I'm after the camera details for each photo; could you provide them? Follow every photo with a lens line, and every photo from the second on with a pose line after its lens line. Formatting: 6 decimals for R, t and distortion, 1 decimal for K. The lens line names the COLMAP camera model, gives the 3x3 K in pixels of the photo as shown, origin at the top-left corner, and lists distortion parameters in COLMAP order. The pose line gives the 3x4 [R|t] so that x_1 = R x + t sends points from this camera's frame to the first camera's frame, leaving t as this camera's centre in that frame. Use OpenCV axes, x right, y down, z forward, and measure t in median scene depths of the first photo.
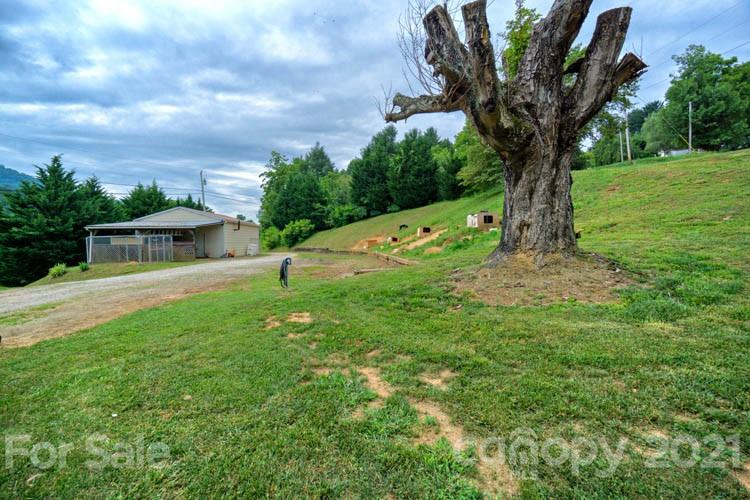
lens RADIAL K [[329.4, 0, 372.9], [0, 329.4, 246.3], [0, 0, 1]] dist [-0.000751, 0.000051]
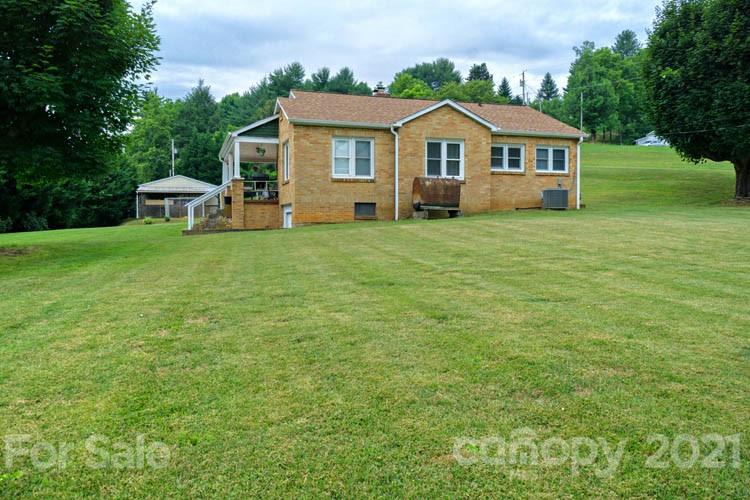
lens RADIAL K [[582.6, 0, 371.3], [0, 582.6, 251.7], [0, 0, 1]] dist [-0.014804, 0.011745]
pose [[0.962262, -0.008708, 0.271984, -0.295684], [-0.000960, 0.999373, 0.035394, 0.049380], [-0.272122, -0.034319, 0.961651, -0.732712]]
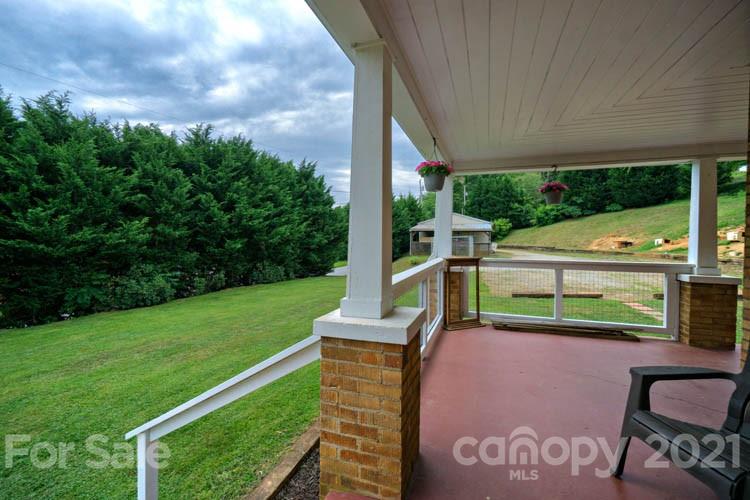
lens RADIAL K [[329.4, 0, 374.4], [0, 329.4, 246.4], [0, 0, 1]] dist [-0.000751, 0.000051]
pose [[0.938103, 0.021124, -0.345711, -0.260047], [-0.015837, 0.999711, 0.018111, -0.004359], [0.345993, -0.011515, 0.938166, -0.172937]]
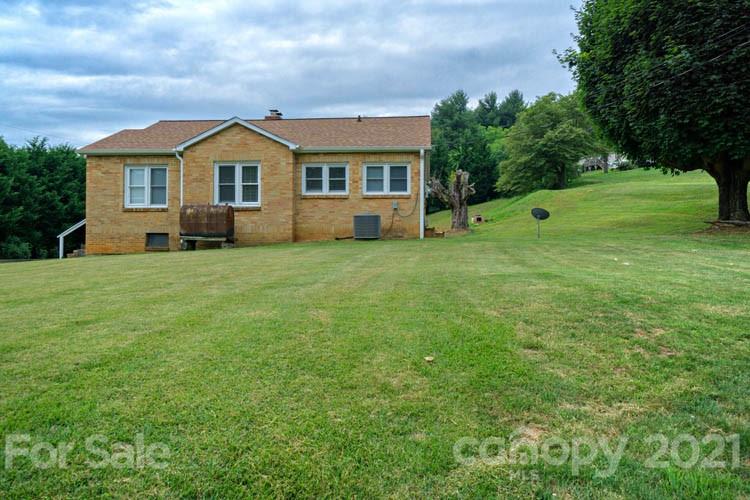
lens RADIAL K [[582.6, 0, 374.5], [0, 582.6, 249.0], [0, 0, 1]] dist [-0.014804, 0.011745]
pose [[0.993223, 0.009557, -0.115835, 0.033326], [-0.011513, 0.999802, -0.016228, 0.044212], [0.115656, 0.017452, 0.993136, -0.700564]]
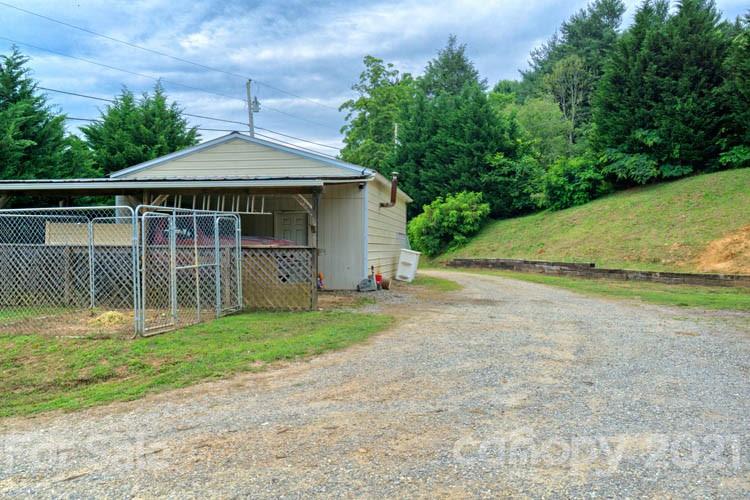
lens RADIAL K [[582.6, 0, 373.6], [0, 582.6, 252.1], [0, 0, 1]] dist [-0.014804, 0.011745]
pose [[0.980186, 0.013314, -0.197630, -0.202614], [-0.013947, 0.999901, -0.001810, -0.001123], [0.197587, 0.004531, 0.980275, 0.276129]]
